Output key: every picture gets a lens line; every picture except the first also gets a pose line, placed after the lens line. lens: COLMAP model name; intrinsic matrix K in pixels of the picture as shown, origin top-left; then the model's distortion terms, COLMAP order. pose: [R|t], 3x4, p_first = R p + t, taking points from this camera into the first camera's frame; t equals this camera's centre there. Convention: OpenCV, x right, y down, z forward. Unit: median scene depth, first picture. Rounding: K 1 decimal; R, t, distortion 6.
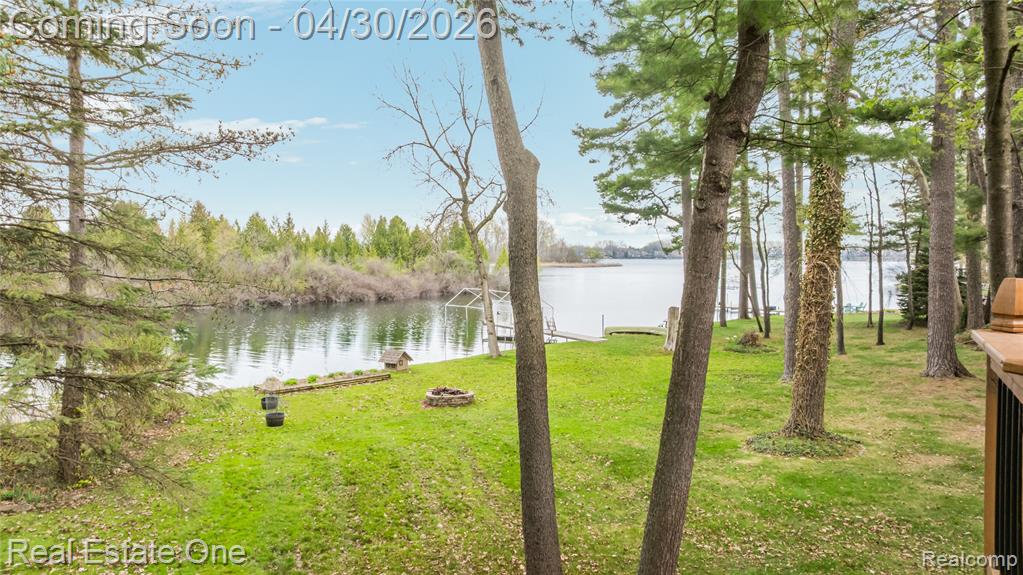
lens RADIAL K [[716.4, 0, 513.3], [0, 716.4, 284.5], [0, 0, 1]] dist [-0.024297, 0.010690]
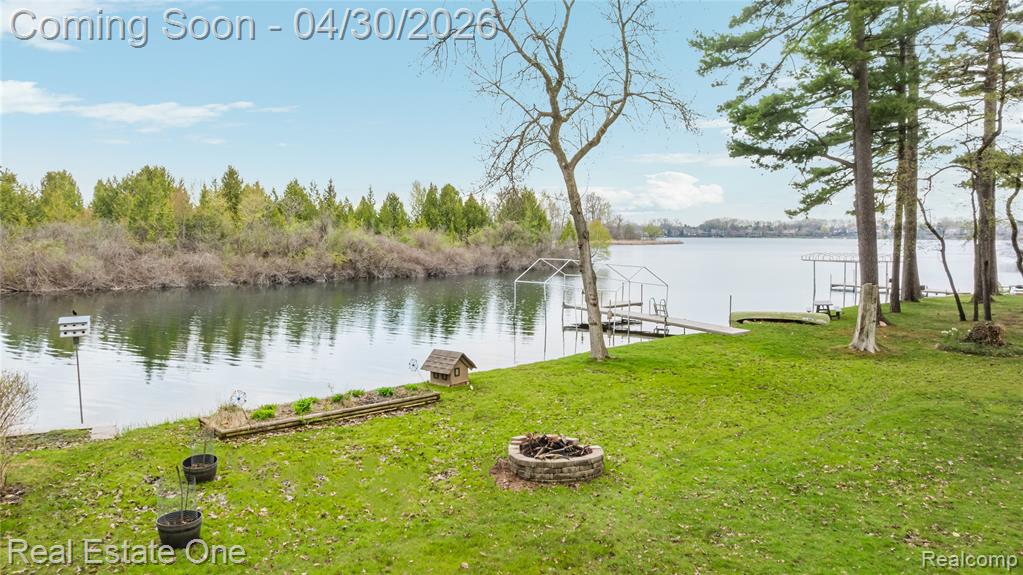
lens RADIAL K [[716.4, 0, 515.0], [0, 716.4, 284.4], [0, 0, 1]] dist [-0.024297, 0.010690]
pose [[0.997627, 0.004232, -0.068715, -0.026947], [-0.002233, 0.999573, 0.029148, 0.006630], [0.068809, -0.028925, 0.997210, 0.161952]]
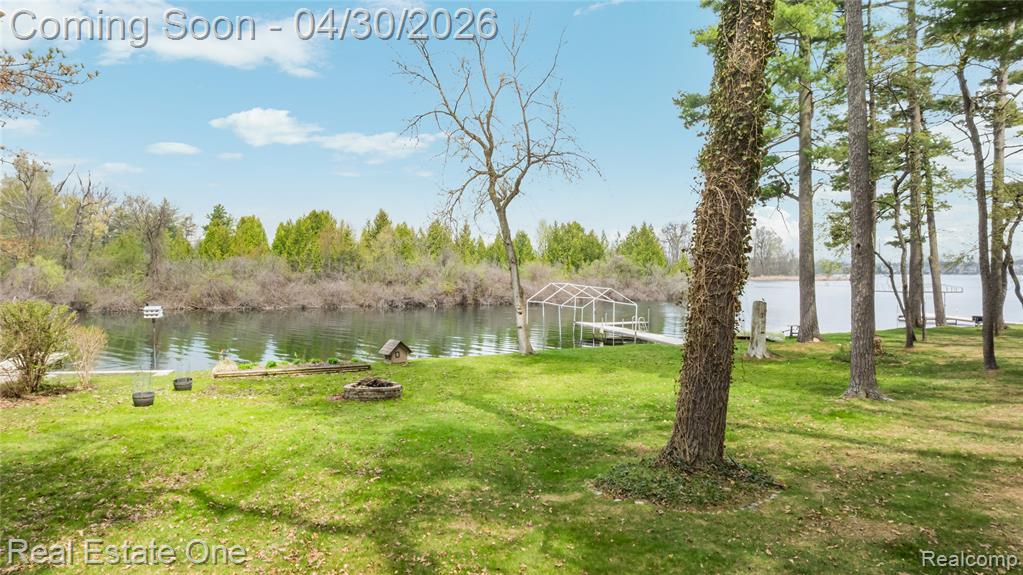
lens RADIAL K [[716.4, 0, 517.3], [0, 716.4, 279.0], [0, 0, 1]] dist [-0.024297, 0.010690]
pose [[0.949729, 0.003738, -0.313052, 0.107596], [-0.012921, 0.999545, -0.027265, 0.015808], [0.312808, 0.029940, 0.949344, 0.084168]]
